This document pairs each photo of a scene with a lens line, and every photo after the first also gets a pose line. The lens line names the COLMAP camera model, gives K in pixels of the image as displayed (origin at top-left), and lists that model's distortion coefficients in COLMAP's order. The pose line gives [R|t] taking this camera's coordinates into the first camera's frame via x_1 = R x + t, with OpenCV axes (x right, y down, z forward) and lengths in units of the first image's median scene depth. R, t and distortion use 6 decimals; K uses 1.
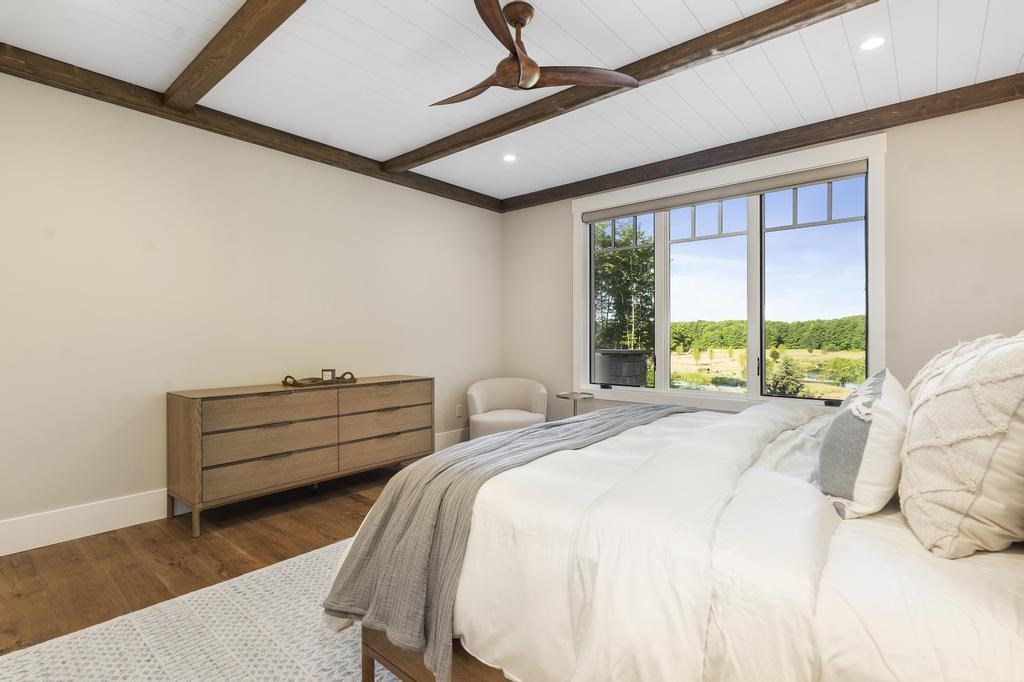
lens RADIAL K [[522.1, 0, 510.4], [0, 522.1, 336.9], [0, 0, 1]] dist [-0.005833, 0.000331]
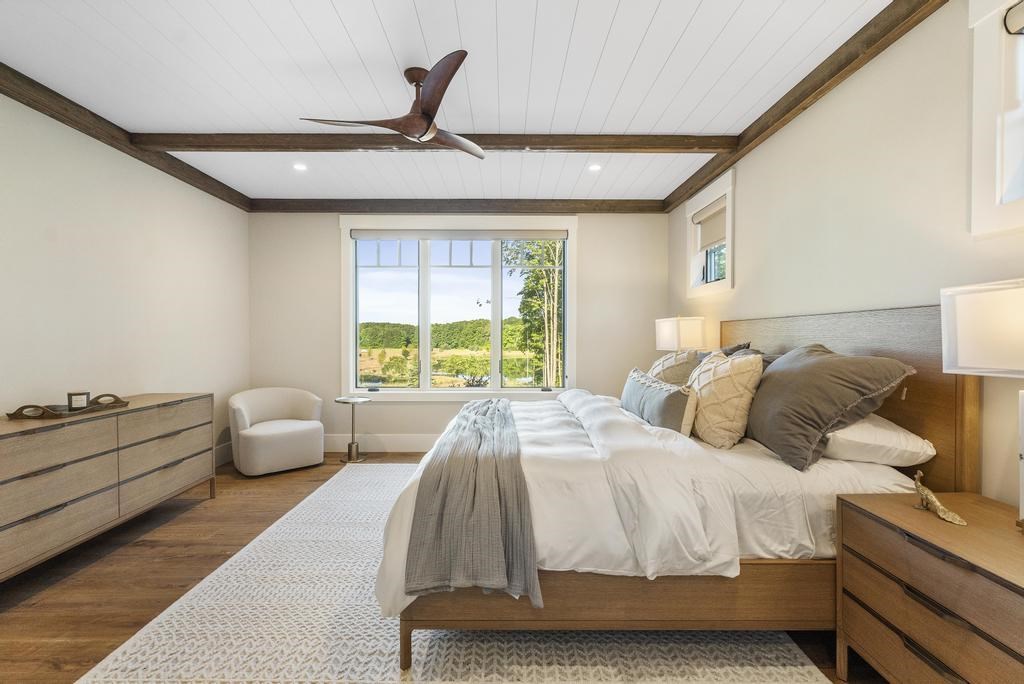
lens RADIAL K [[522.1, 0, 510.4], [0, 522.1, 343.3], [0, 0, 1]] dist [-0.005833, 0.000331]
pose [[0.714496, -0.009479, 0.699576, -0.439597], [-0.003359, 0.999850, 0.016979, -0.026605], [-0.699632, -0.014482, 0.714357, 0.004431]]
